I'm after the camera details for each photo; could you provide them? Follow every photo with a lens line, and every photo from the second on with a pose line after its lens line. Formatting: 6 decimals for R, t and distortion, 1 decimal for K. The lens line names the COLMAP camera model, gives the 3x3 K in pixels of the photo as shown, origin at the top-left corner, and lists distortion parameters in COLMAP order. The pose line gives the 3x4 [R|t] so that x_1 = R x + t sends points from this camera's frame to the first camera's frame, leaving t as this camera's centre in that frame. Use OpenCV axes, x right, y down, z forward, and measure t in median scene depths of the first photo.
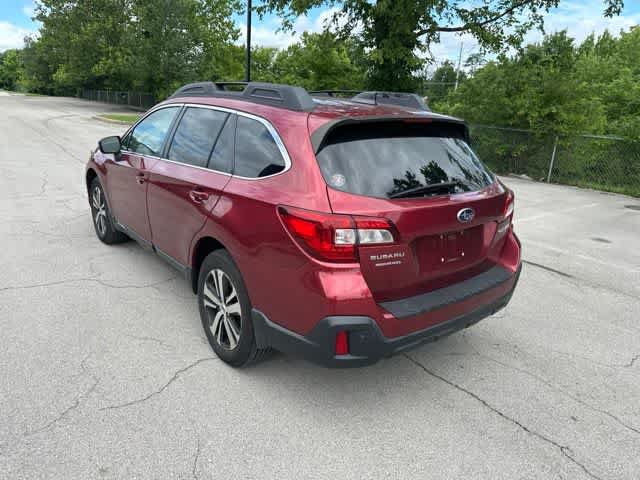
lens RADIAL K [[449.6, 0, 317.0], [0, 449.6, 240.5], [0, 0, 1]] dist [0.013157, -0.015609]
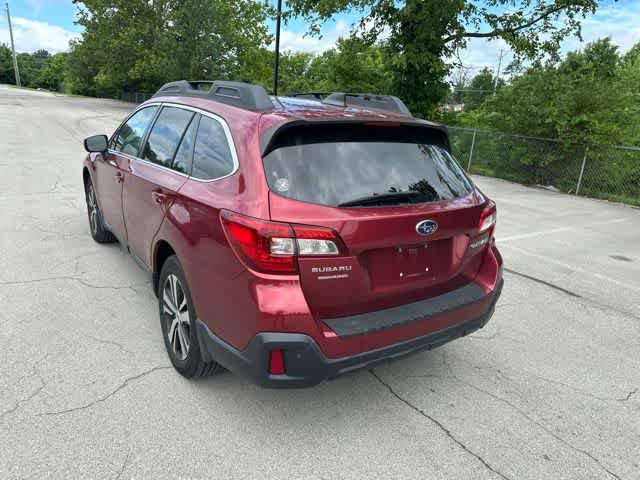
lens RADIAL K [[449.6, 0, 317.0], [0, 449.6, 240.5], [0, 0, 1]] dist [0.013157, -0.015609]
pose [[0.997088, 0.036824, -0.066774, 0.071678], [-0.037563, 0.999246, -0.009849, -0.005147], [0.066361, 0.012329, 0.997720, 0.030904]]
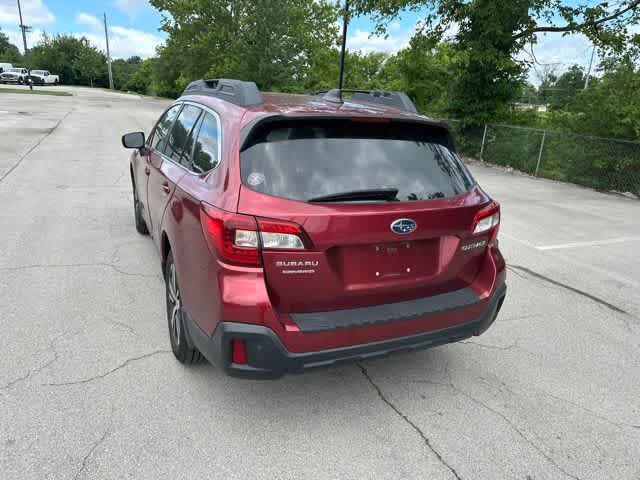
lens RADIAL K [[449.6, 0, 317.0], [0, 449.6, 240.5], [0, 0, 1]] dist [0.013157, -0.015609]
pose [[0.973366, 0.076554, -0.216098, 0.151048], [-0.078947, 0.996876, -0.002454, -0.005192], [0.215235, 0.019449, 0.976369, 0.041459]]
